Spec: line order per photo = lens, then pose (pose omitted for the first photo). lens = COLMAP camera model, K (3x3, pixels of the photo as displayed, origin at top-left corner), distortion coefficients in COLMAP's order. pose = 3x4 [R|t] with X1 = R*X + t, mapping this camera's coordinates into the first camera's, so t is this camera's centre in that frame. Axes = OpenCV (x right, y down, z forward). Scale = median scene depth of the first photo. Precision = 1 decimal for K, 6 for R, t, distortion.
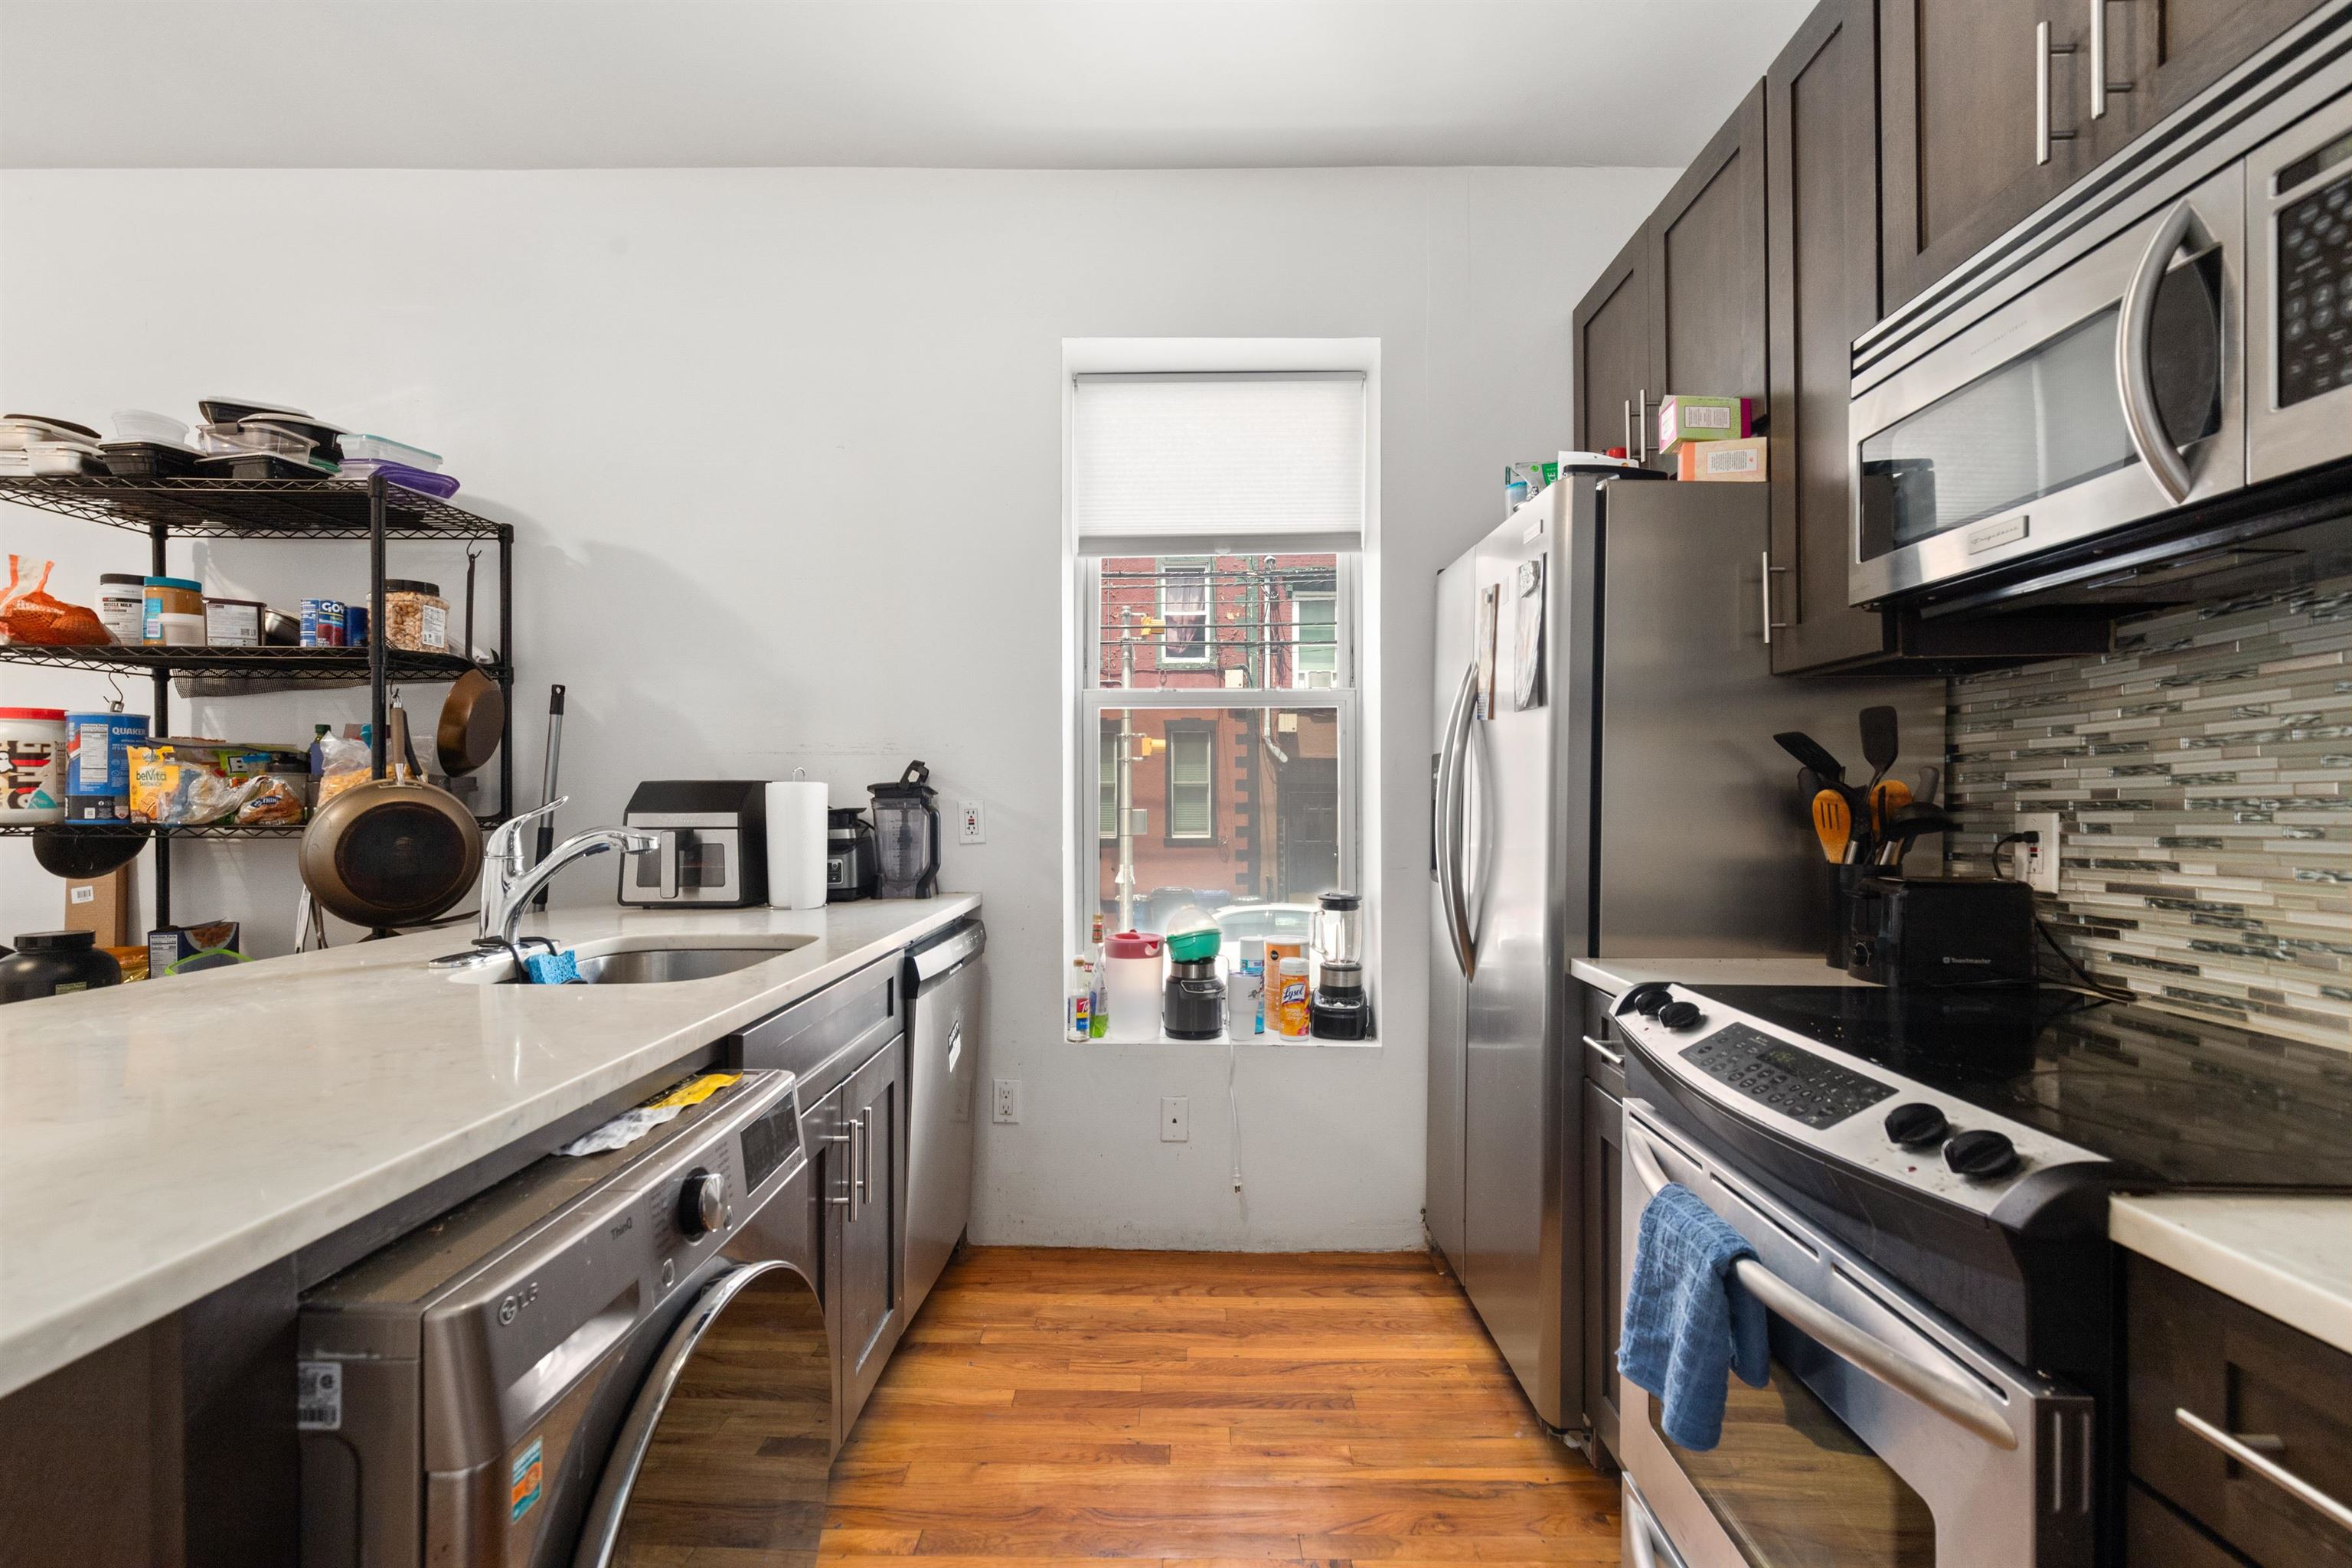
lens RADIAL K [[1051.4, 0, 1180.9], [0, 1051.4, 796.3], [0, 0, 1]] dist [0.006142, -0.000914]
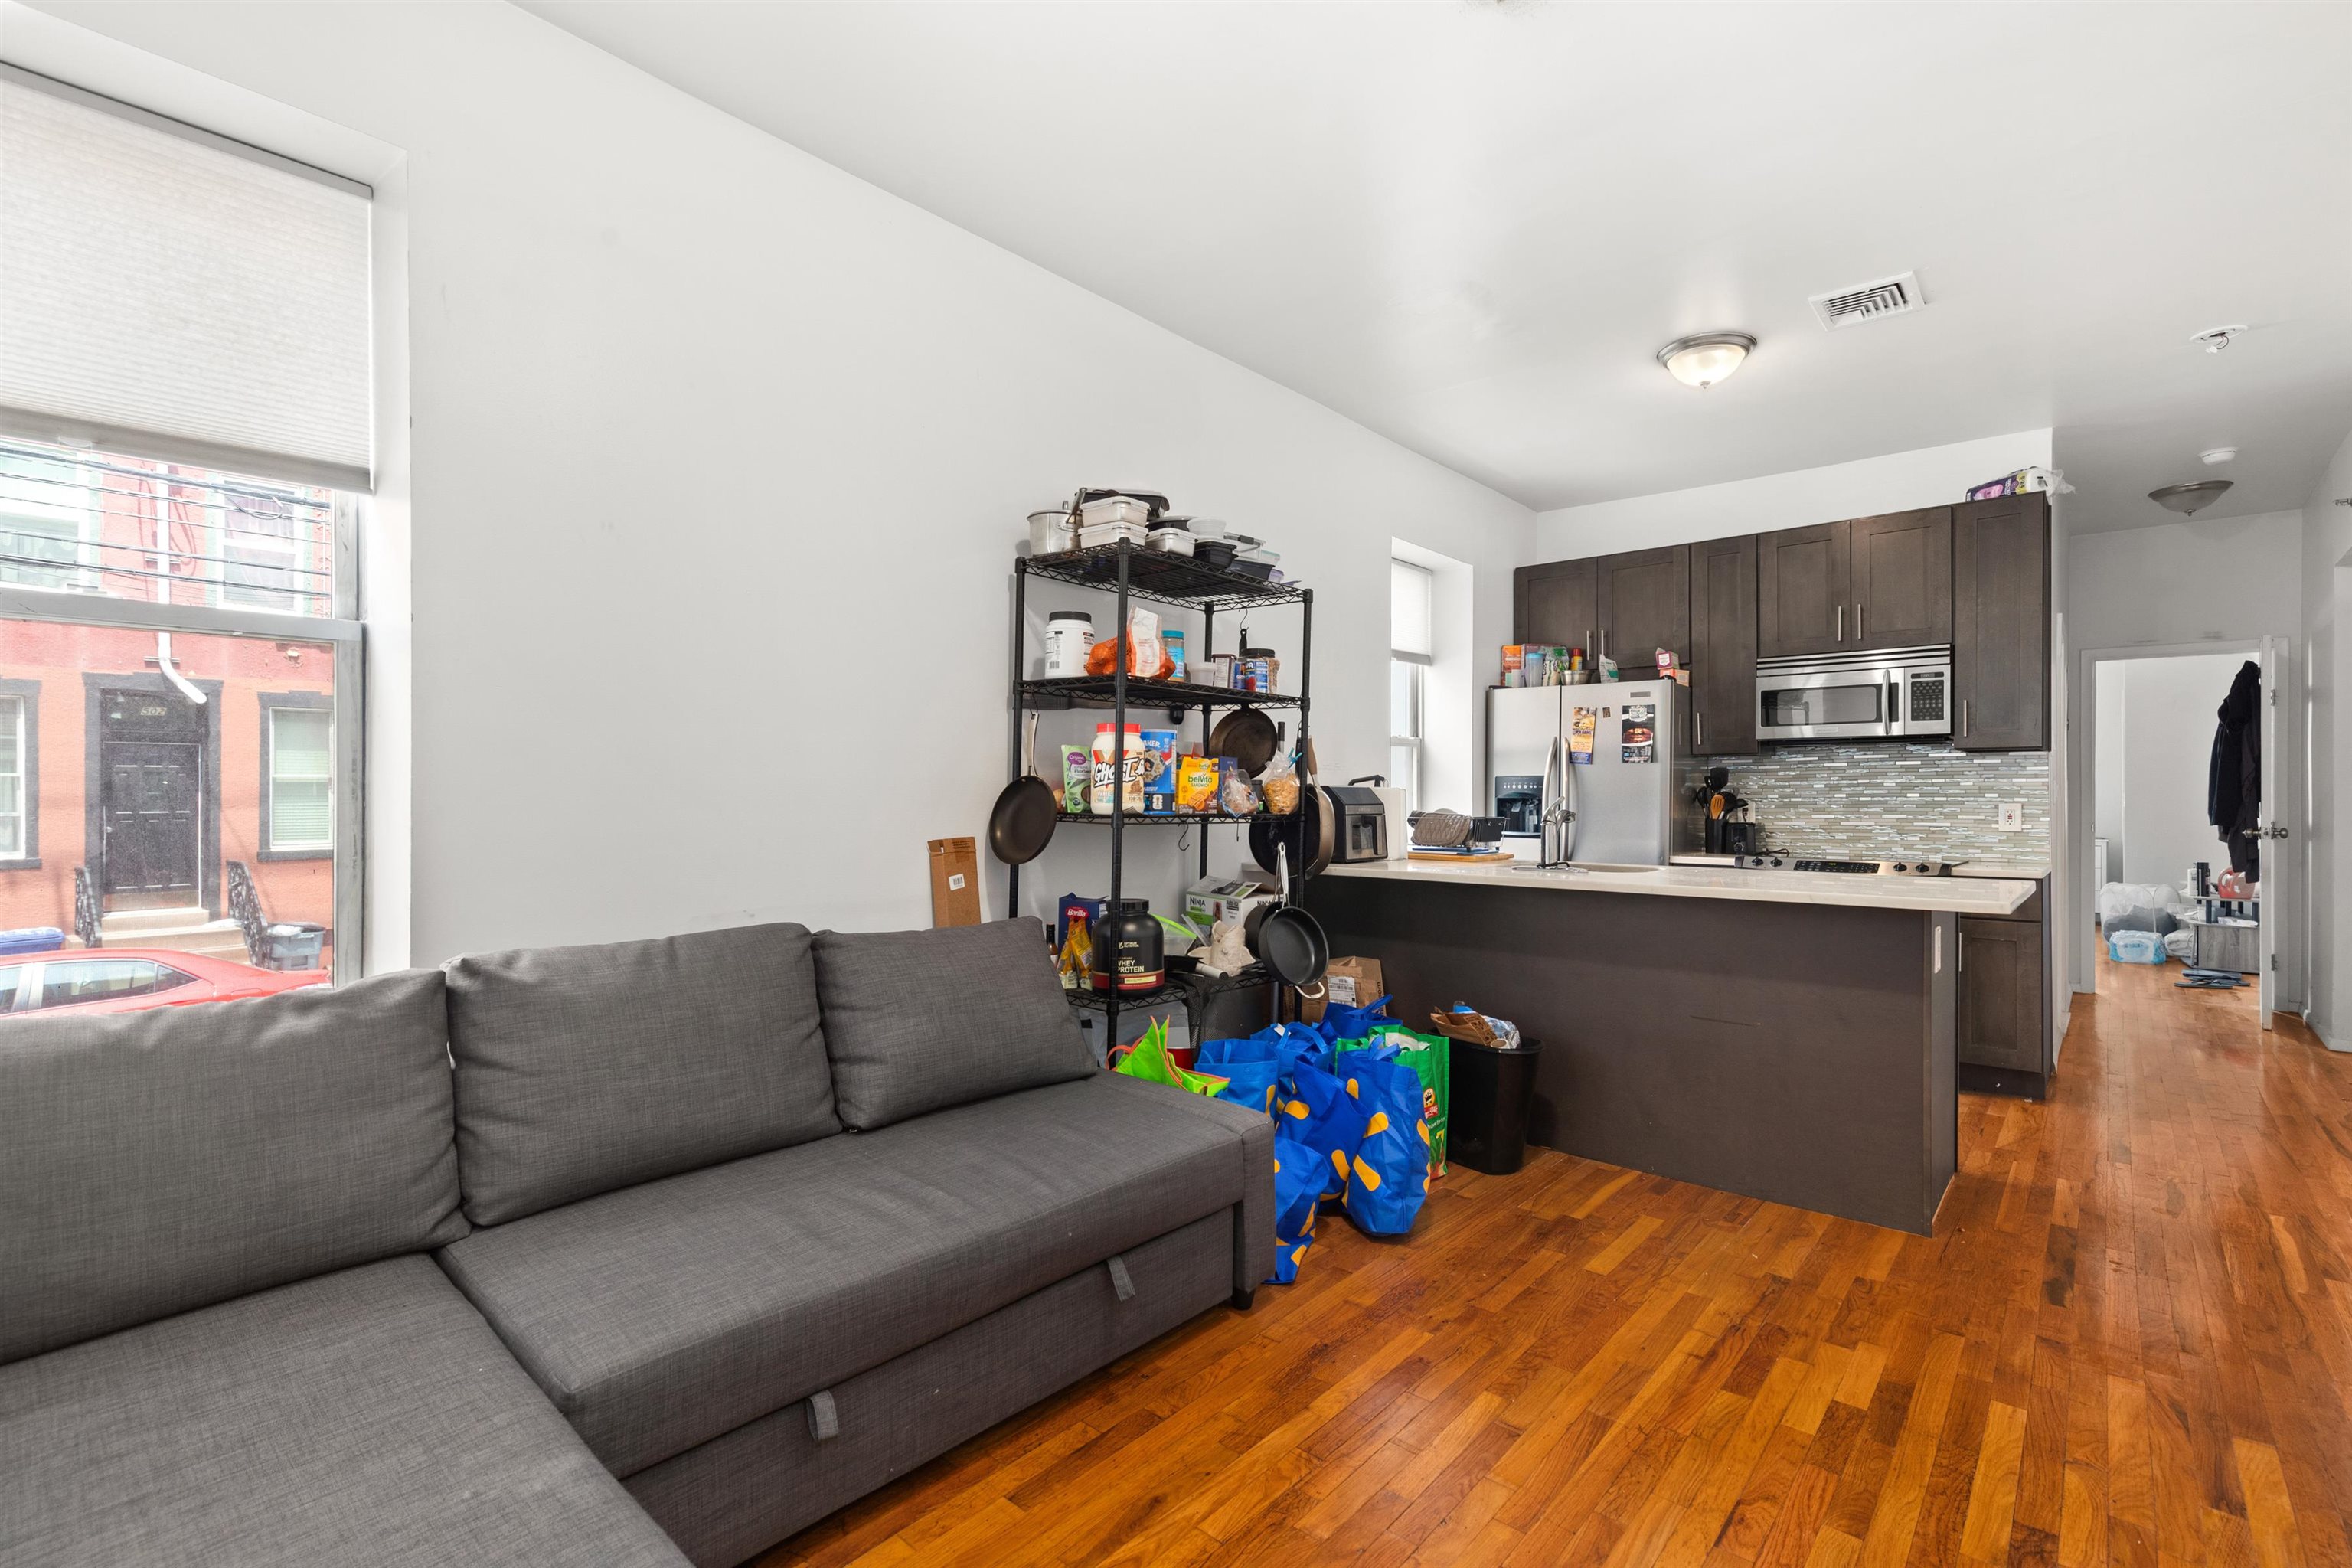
lens RADIAL K [[1057.3, 0, 1186.6], [0, 1057.3, 794.2], [0, 0, 1]] dist [0.003400, -0.000594]
pose [[0.659842, 0.003583, 0.751395, -1.922177], [-0.003526, 0.999992, -0.001671, 0.001978], [-0.751396, -0.001547, 0.659850, 0.101022]]
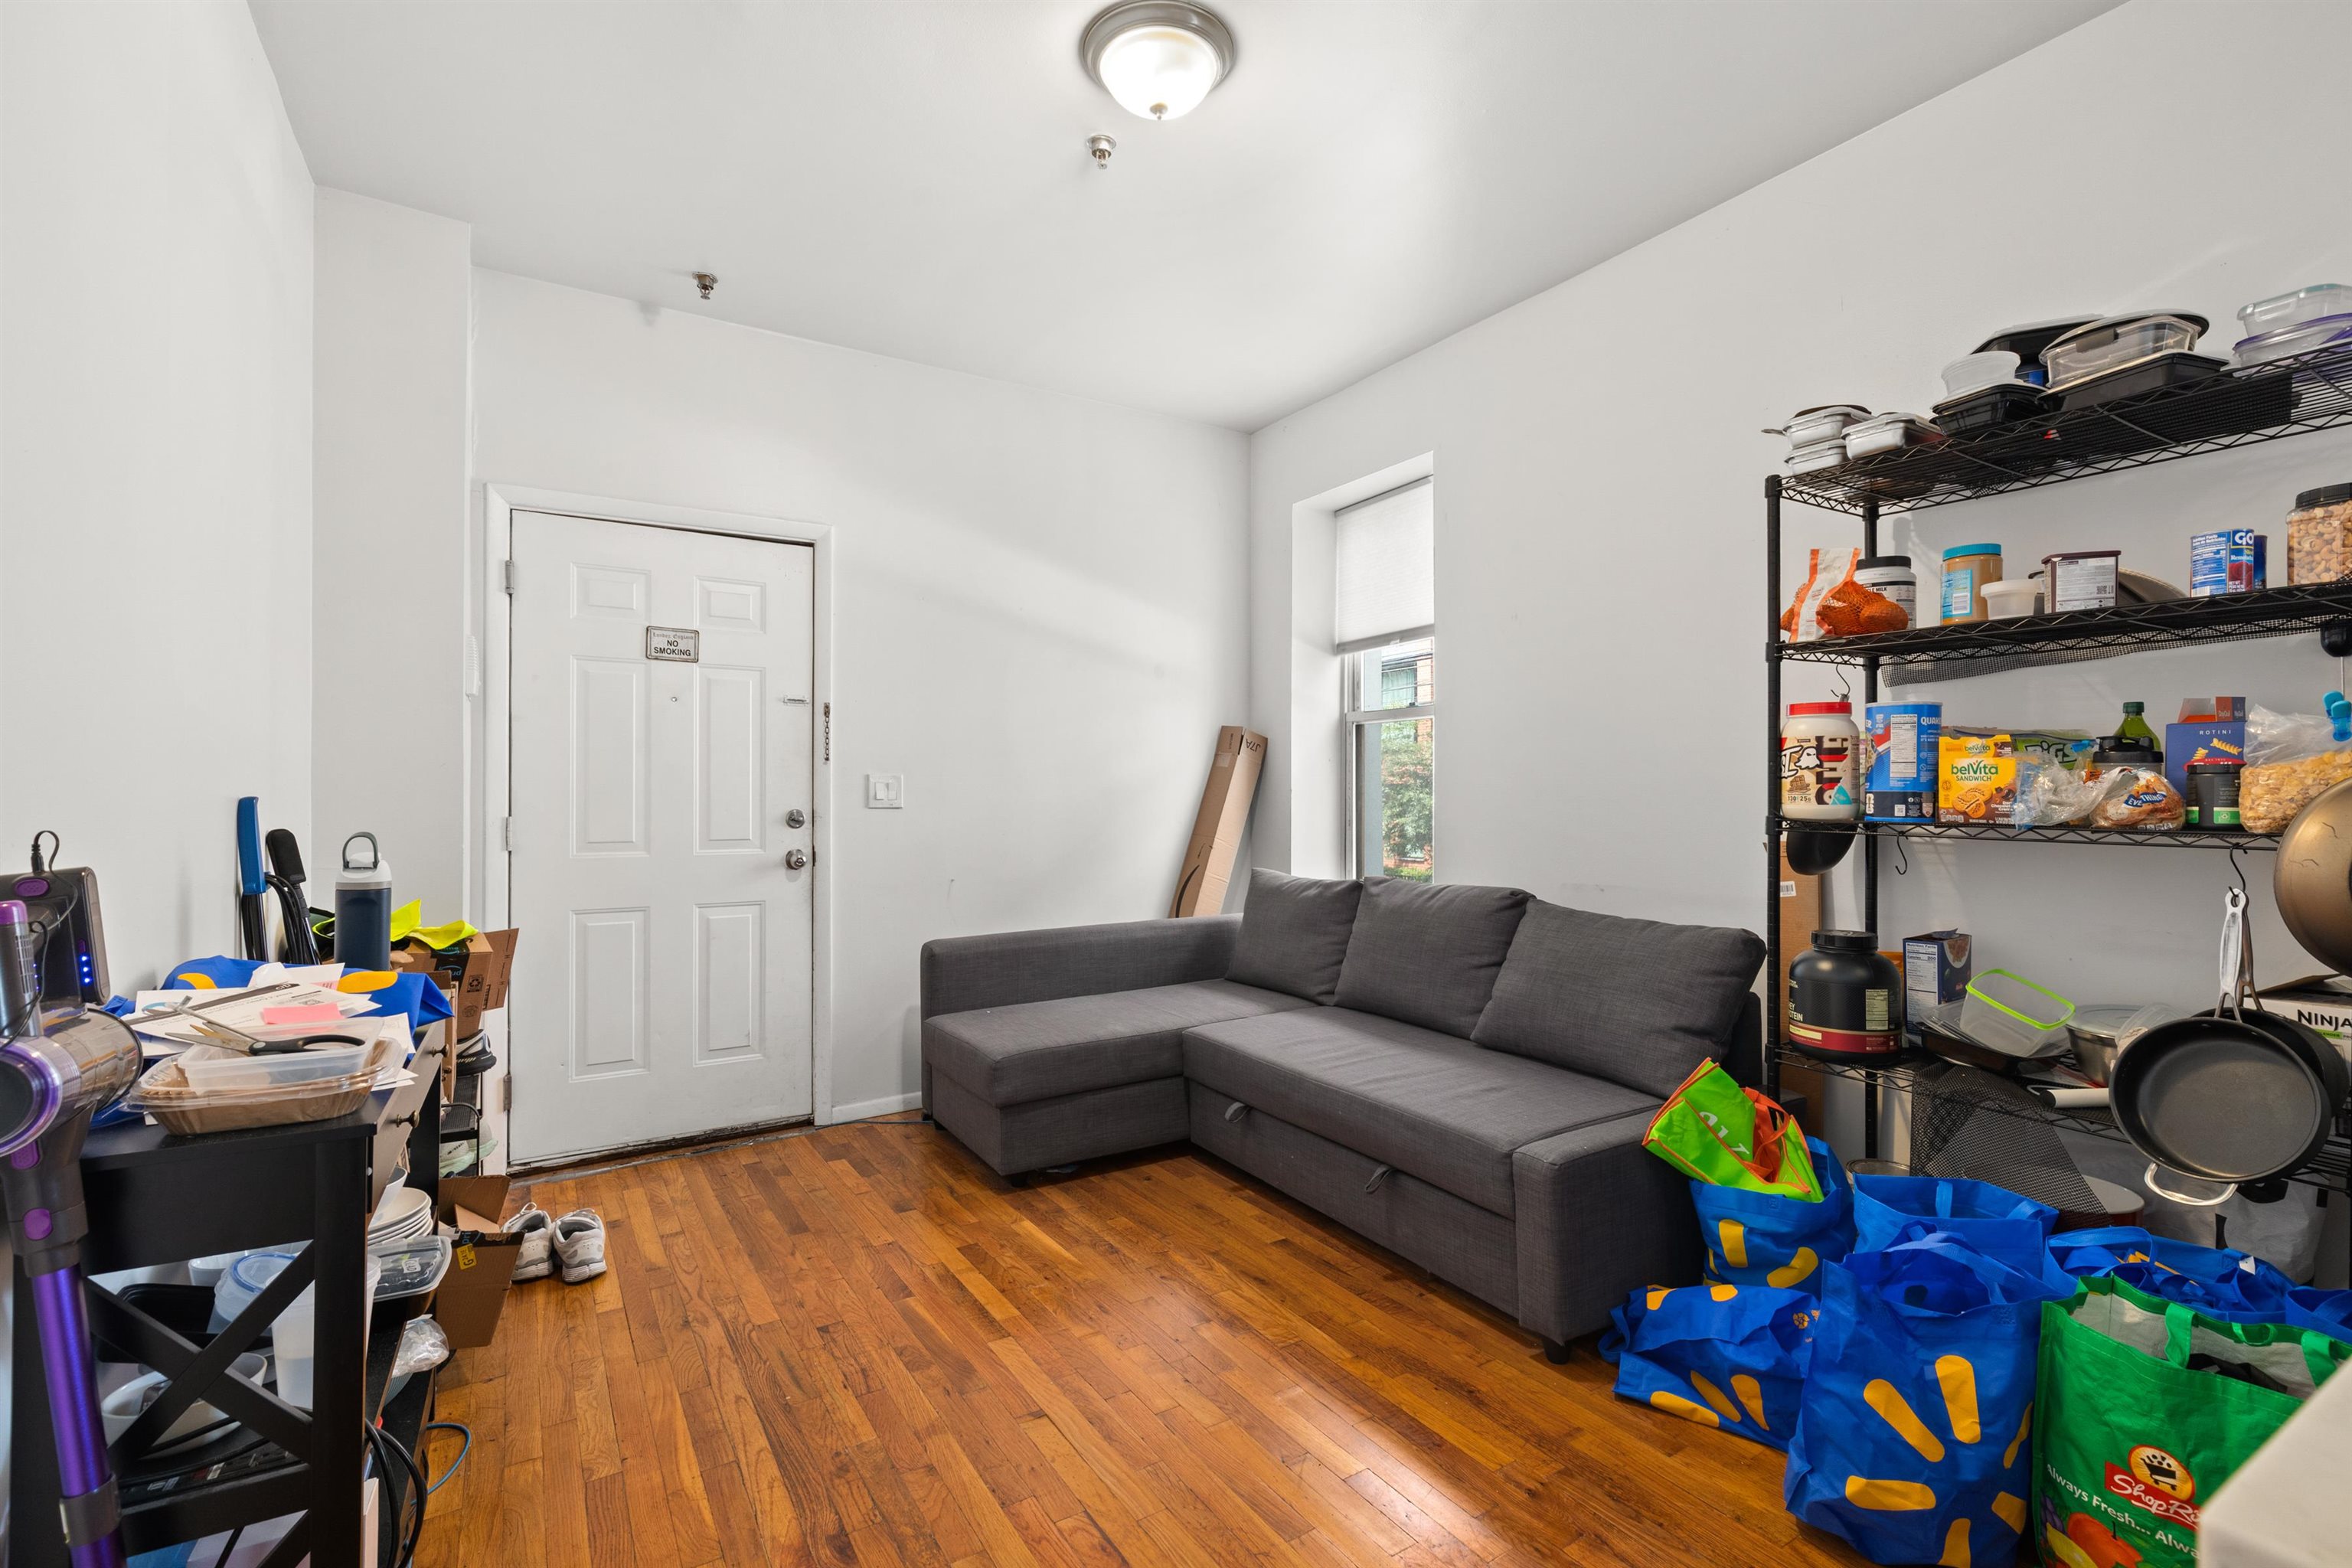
lens RADIAL K [[1057.3, 0, 1186.6], [0, 1057.3, 794.2], [0, 0, 1]] dist [0.003400, -0.000594]
pose [[0.532337, 0.002489, -0.846529, -0.547406], [0.000145, 0.999995, 0.003031, -0.001171], [0.846532, -0.001736, 0.532334, -0.027104]]
